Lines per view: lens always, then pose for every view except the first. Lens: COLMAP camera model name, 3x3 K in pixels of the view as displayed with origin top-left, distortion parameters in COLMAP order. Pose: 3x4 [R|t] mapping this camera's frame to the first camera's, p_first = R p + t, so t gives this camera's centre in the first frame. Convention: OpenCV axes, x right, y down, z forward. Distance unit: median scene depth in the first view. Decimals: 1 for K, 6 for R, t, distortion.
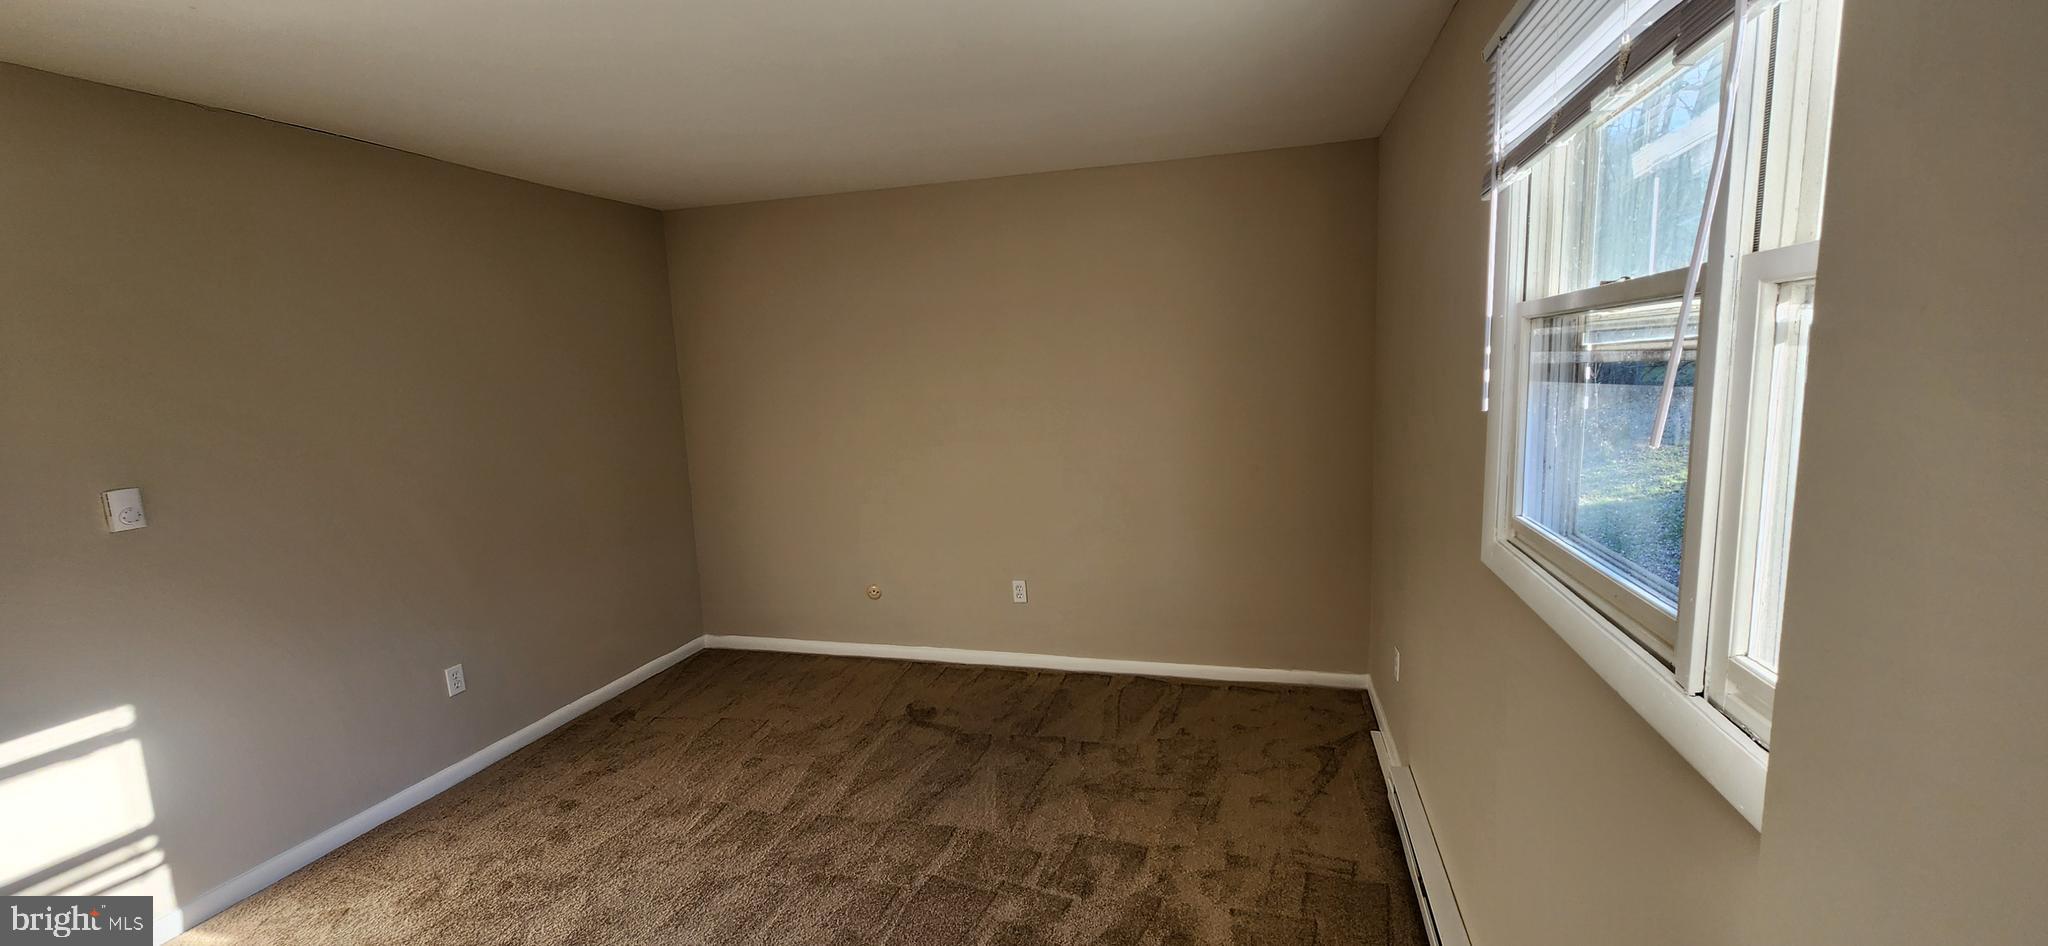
lens RADIAL K [[837.5, 0, 1035.5], [0, 837.5, 479.5], [0, 0, 1]] dist [0.001267, -0.000161]
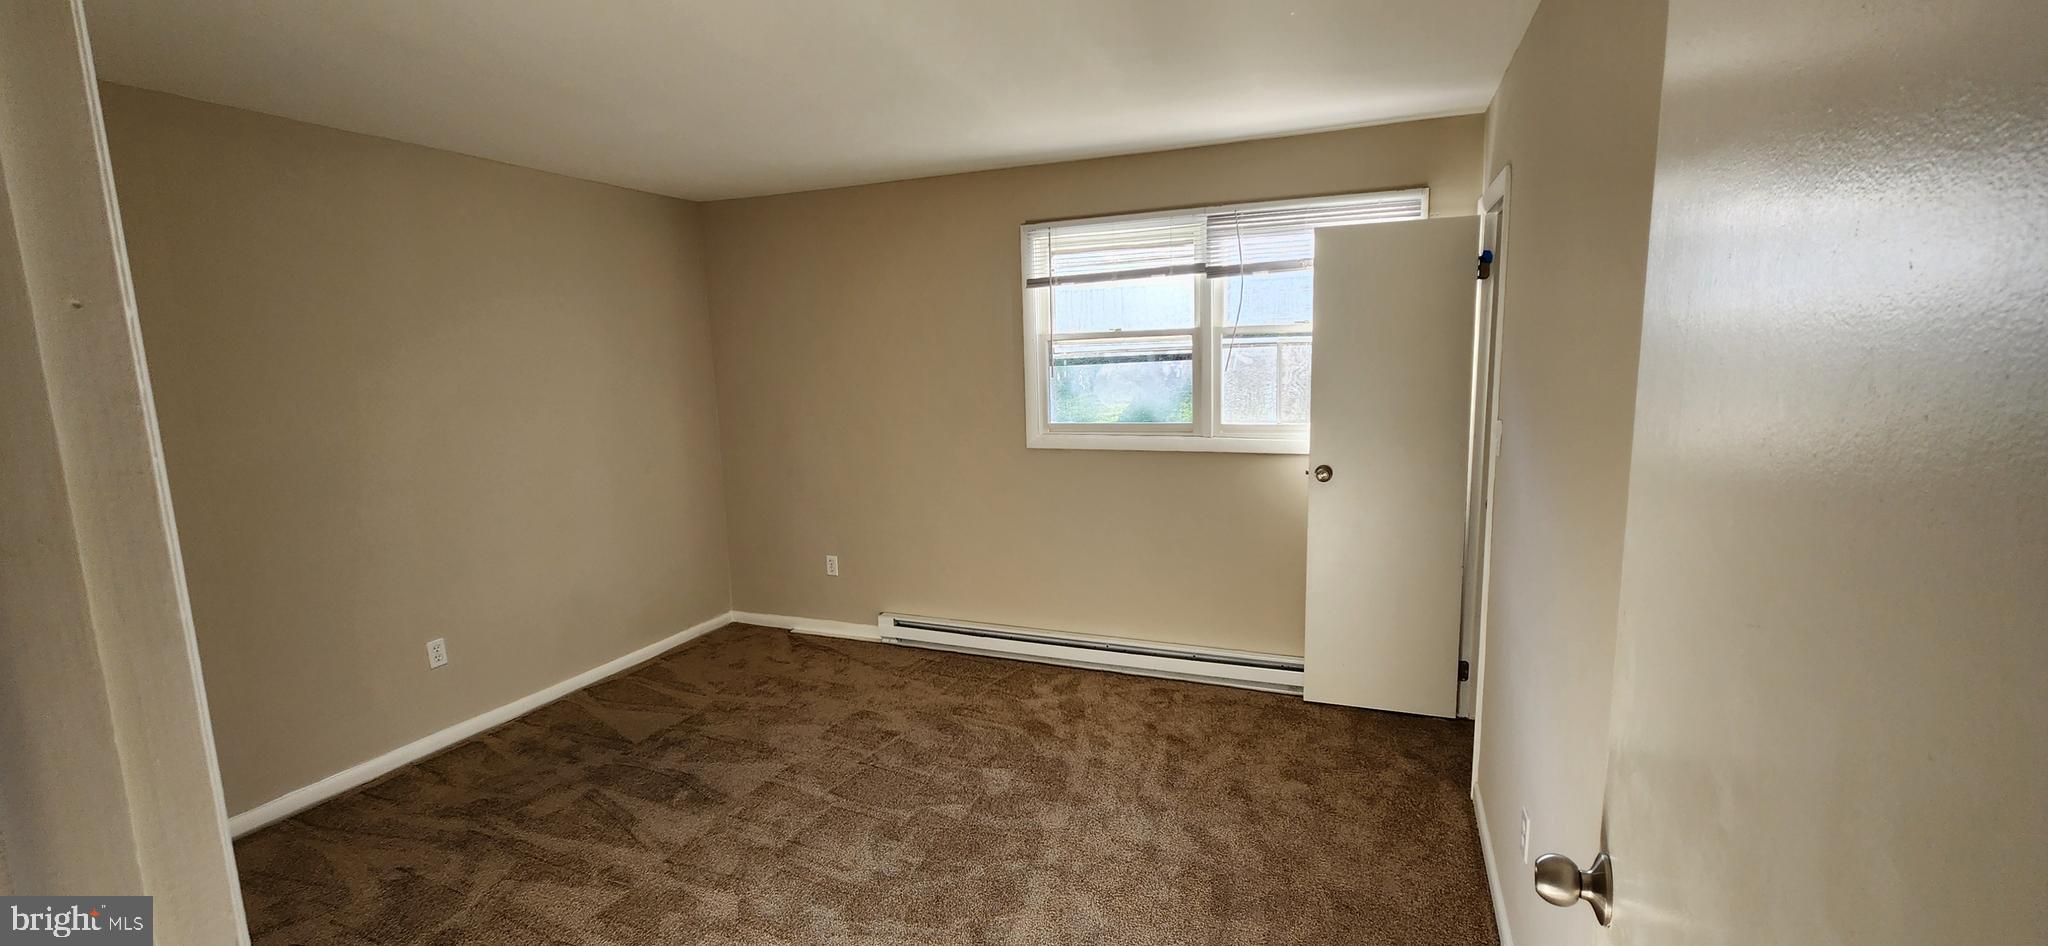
lens RADIAL K [[837.5, 0, 1035.5], [0, 837.5, 479.5], [0, 0, 1]] dist [0.001267, -0.000161]
pose [[0.107353, -0.112437, 0.987843, -0.965975], [0.163151, 0.982108, 0.094053, -0.016555], [-0.980743, 0.151070, 0.123777, 0.403740]]
